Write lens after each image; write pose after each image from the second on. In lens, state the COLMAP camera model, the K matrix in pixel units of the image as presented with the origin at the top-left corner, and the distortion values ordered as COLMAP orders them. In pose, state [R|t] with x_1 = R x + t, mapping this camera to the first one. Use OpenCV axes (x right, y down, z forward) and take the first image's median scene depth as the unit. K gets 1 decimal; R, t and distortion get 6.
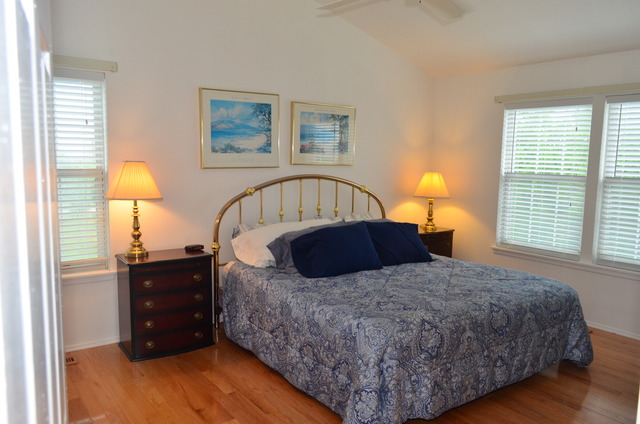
lens RADIAL K [[497.4, 0, 317.7], [0, 497.4, 210.0], [0, 0, 1]] dist [0.007197, -0.012443]
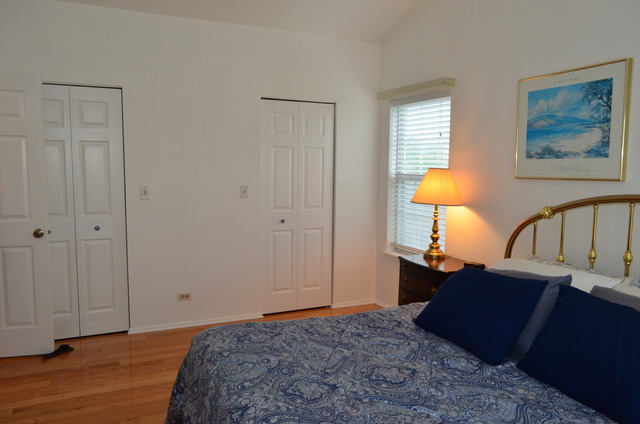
lens RADIAL K [[497.4, 0, 316.7], [0, 497.4, 214.0], [0, 0, 1]] dist [0.007197, -0.012443]
pose [[-0.197049, 0.087954, -0.976440, 0.619394], [-0.110643, 0.987610, 0.111288, -0.077451], [0.974130, 0.129965, -0.184876, 0.810068]]
